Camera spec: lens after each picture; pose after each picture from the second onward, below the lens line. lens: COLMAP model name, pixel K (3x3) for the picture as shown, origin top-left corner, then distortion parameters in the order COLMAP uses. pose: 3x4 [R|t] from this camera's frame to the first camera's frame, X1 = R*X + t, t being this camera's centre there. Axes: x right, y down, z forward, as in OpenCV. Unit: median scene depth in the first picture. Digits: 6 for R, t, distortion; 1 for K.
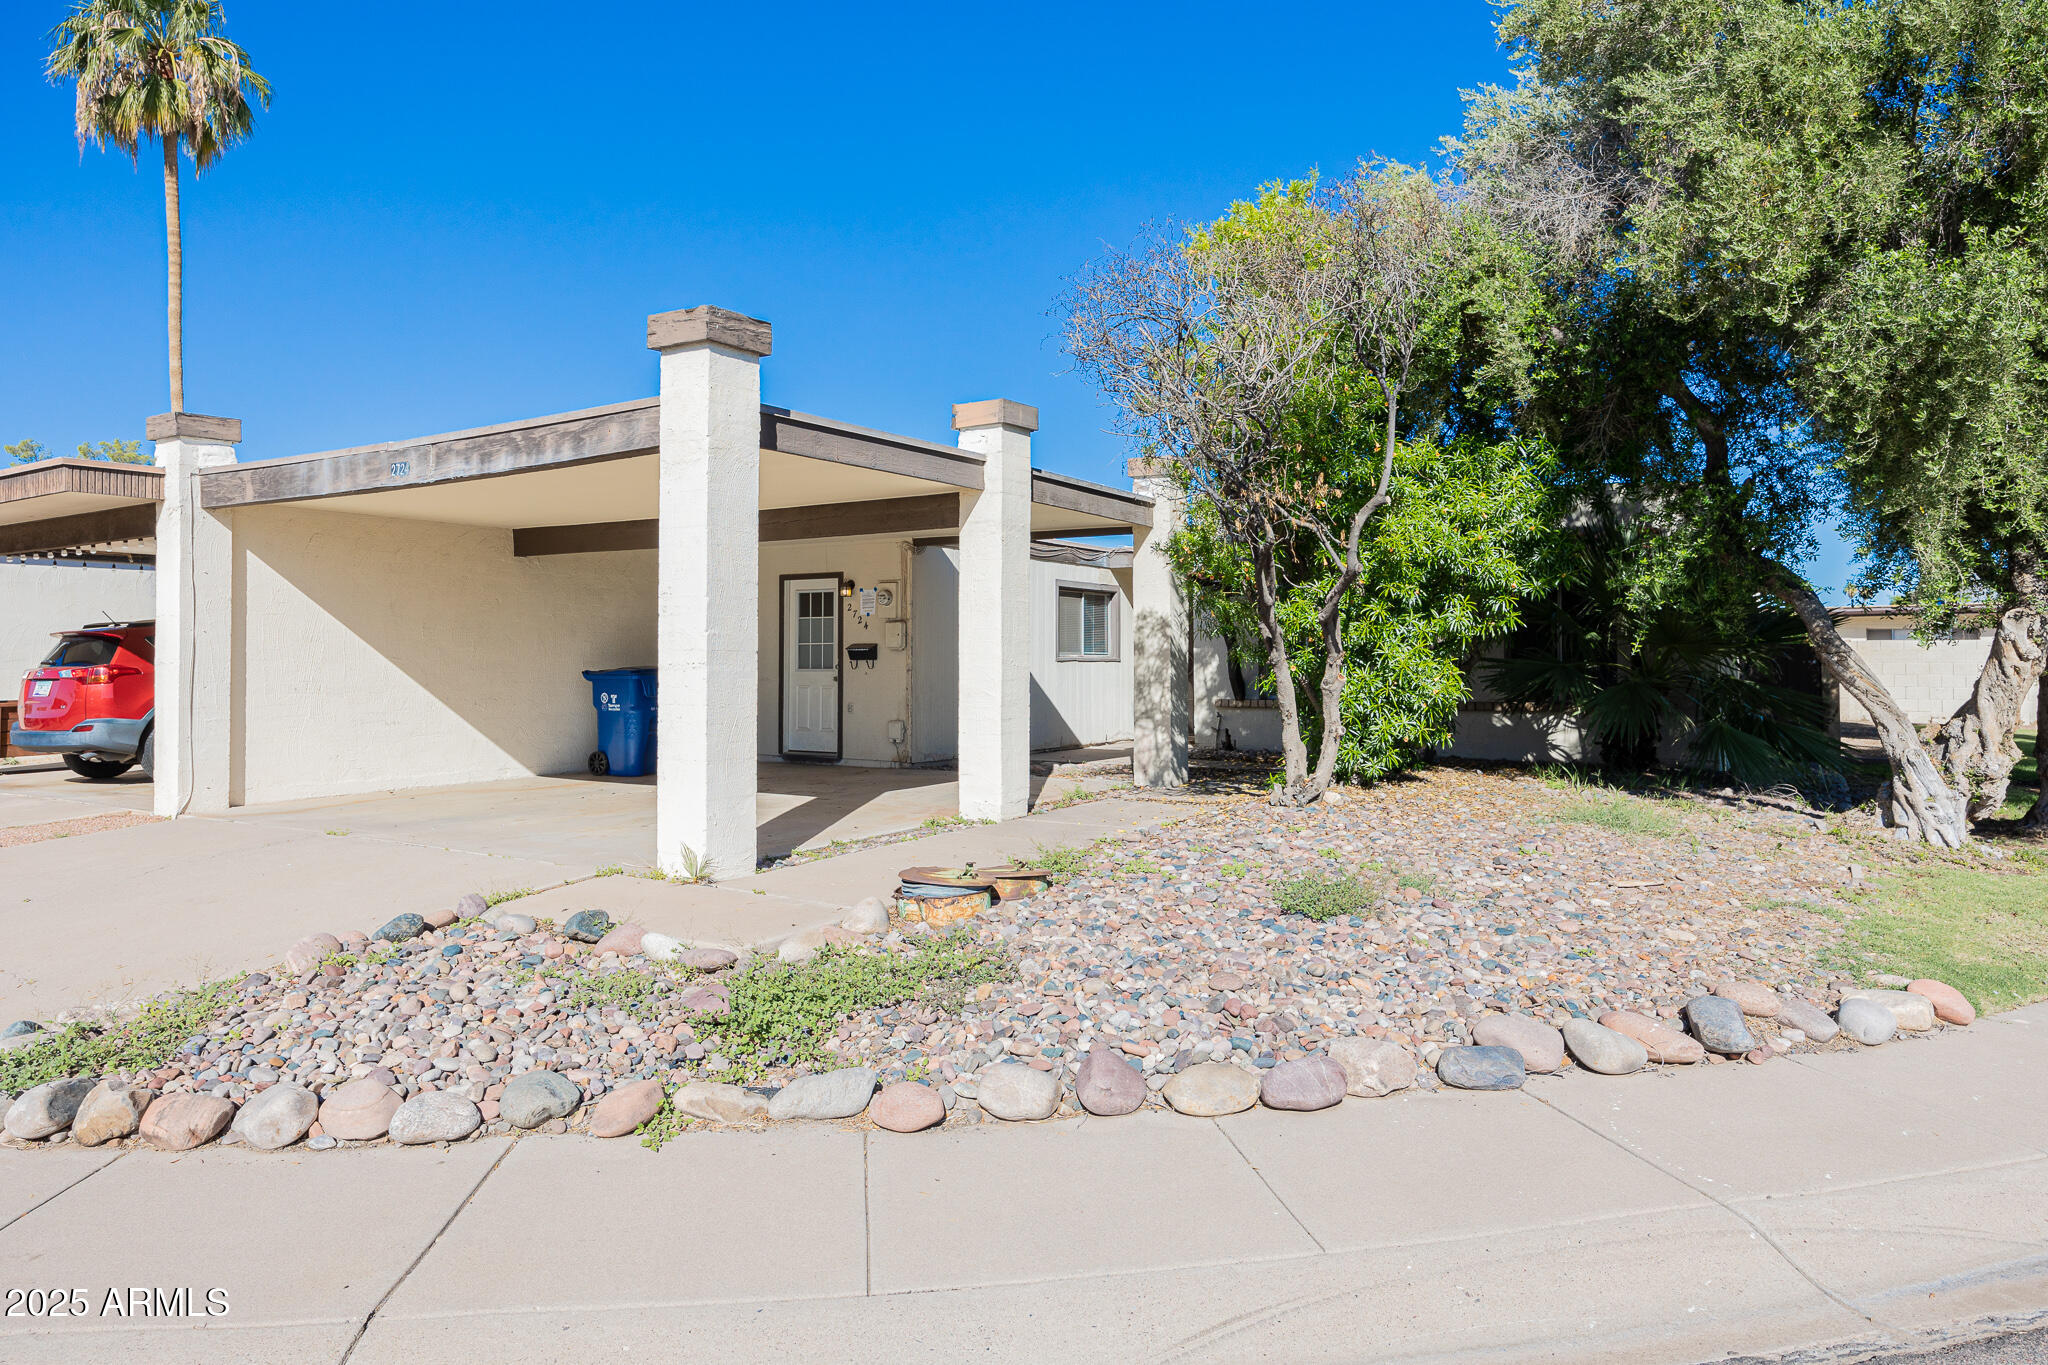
lens RADIAL K [[1272.8, 0, 1024.7], [0, 1272.8, 676.9], [0, 0, 1]] dist [-0.002919, -0.000528]
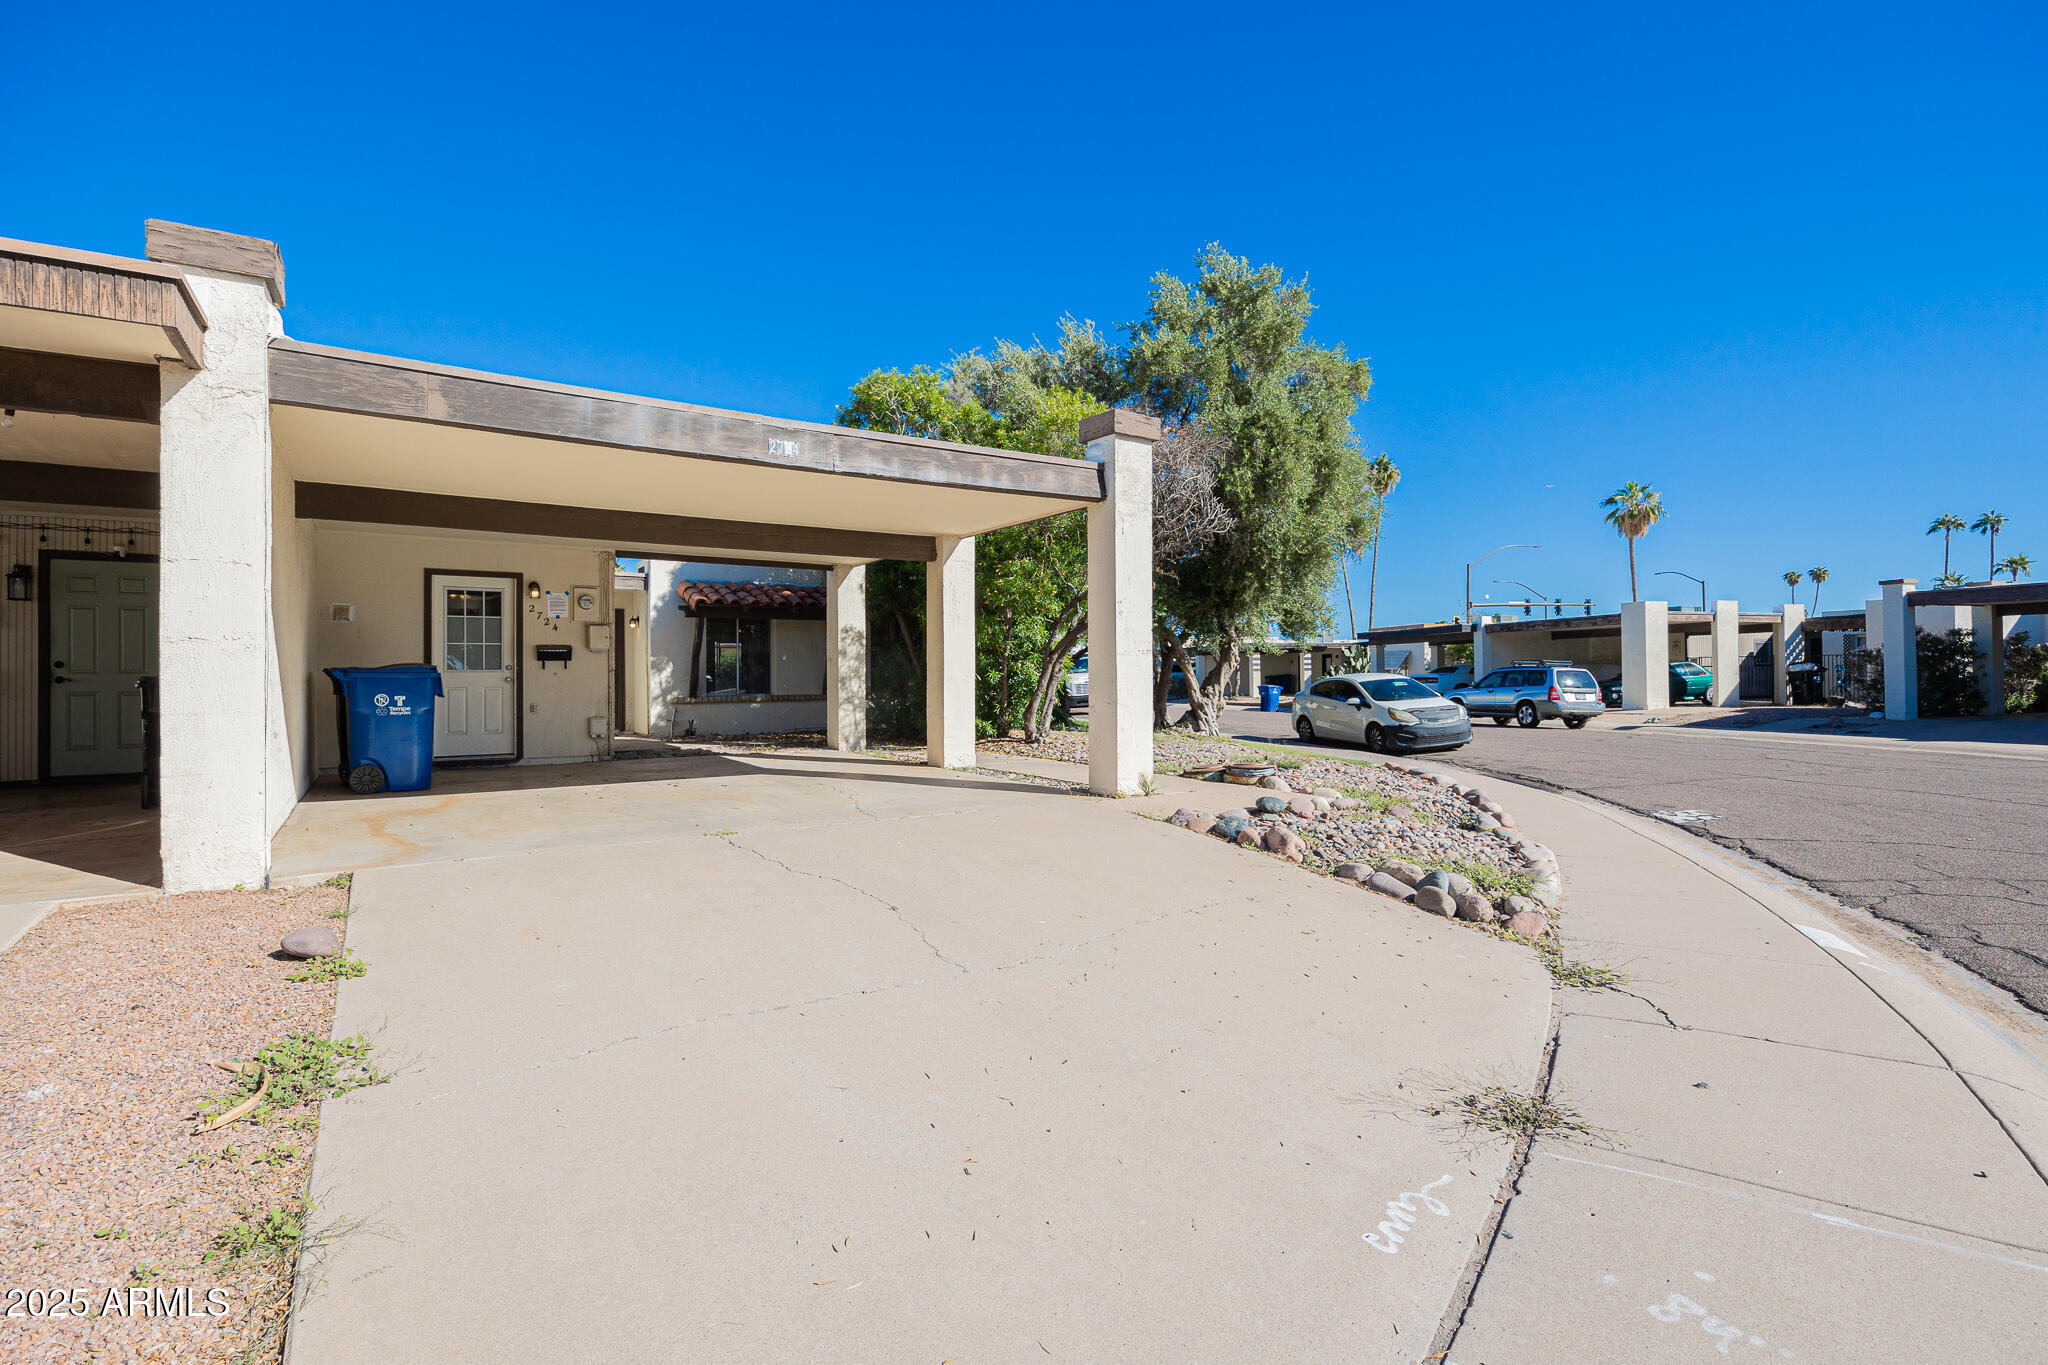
lens RADIAL K [[955.5, 0, 1025.1], [0, 955.5, 677.4], [0, 0, 1]] dist [-0.001692, -0.000221]
pose [[0.405995, -0.000845, 0.913875, -0.673525], [0.019400, 0.999782, -0.007694, 0.013595], [-0.913669, 0.020852, 0.405923, 0.333587]]
